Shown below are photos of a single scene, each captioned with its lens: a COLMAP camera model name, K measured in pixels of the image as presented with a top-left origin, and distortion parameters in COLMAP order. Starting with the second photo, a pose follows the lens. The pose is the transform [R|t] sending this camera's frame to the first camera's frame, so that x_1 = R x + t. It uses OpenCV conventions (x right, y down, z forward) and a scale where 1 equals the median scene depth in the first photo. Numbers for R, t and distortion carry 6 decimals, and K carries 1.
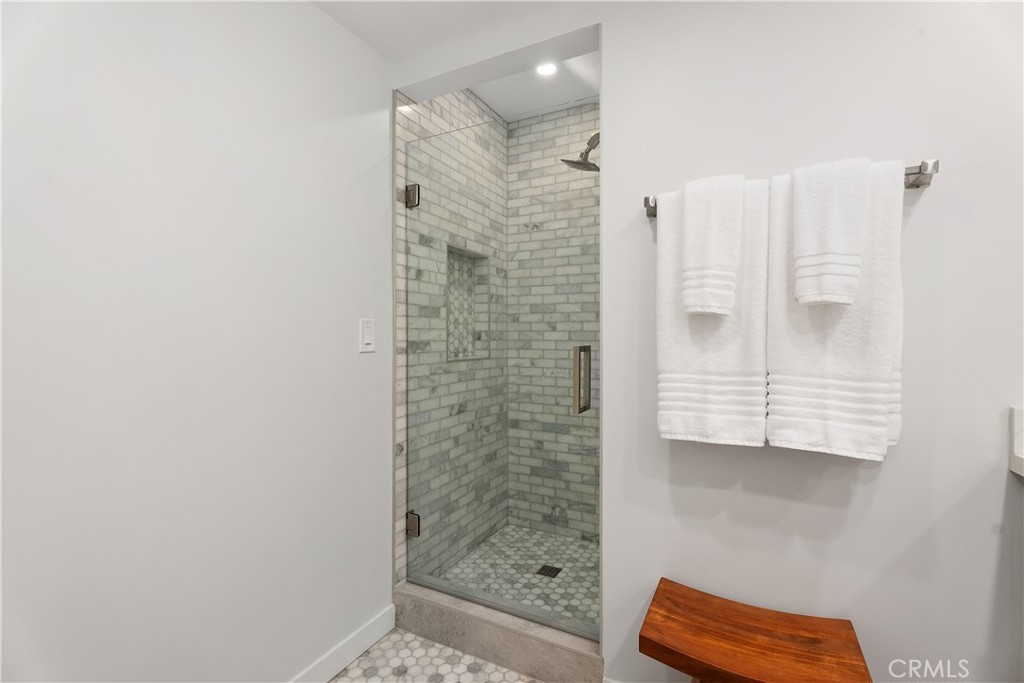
lens RADIAL K [[457.7, 0, 506.4], [0, 457.7, 334.2], [0, 0, 1]] dist [-0.003078, 0.000878]
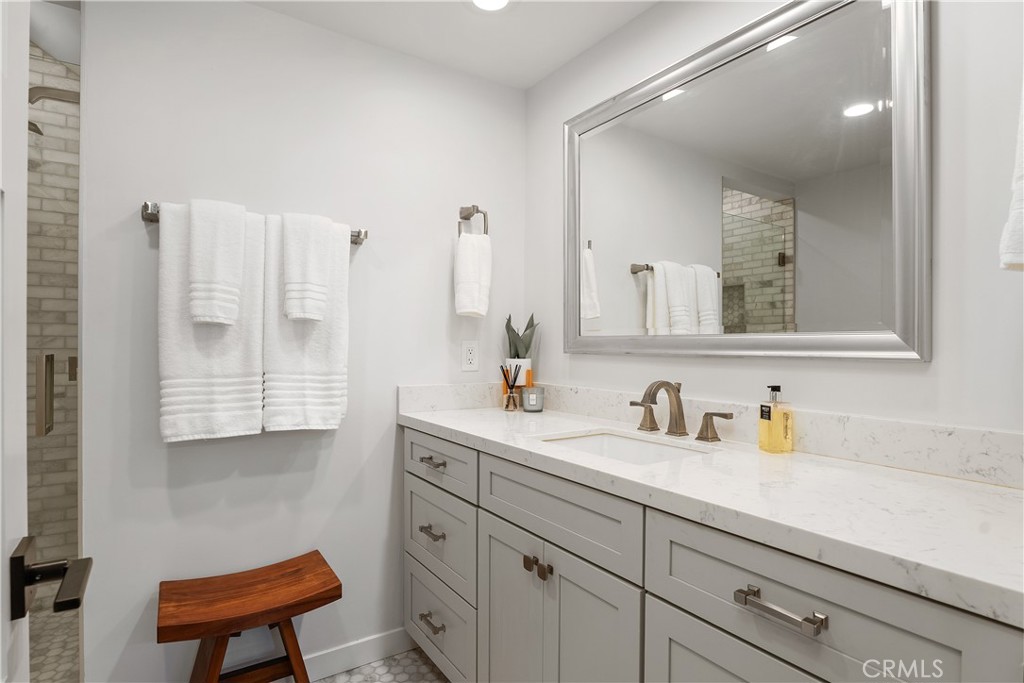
lens RADIAL K [[532.4, 0, 514.2], [0, 532.4, 341.9], [0, 0, 1]] dist [-0.003808, 0.000604]
pose [[0.481161, 0.003932, 0.876624, -0.362737], [-0.007237, 0.999974, -0.000513, -0.003850], [-0.876603, -0.006097, 0.481177, -0.282825]]
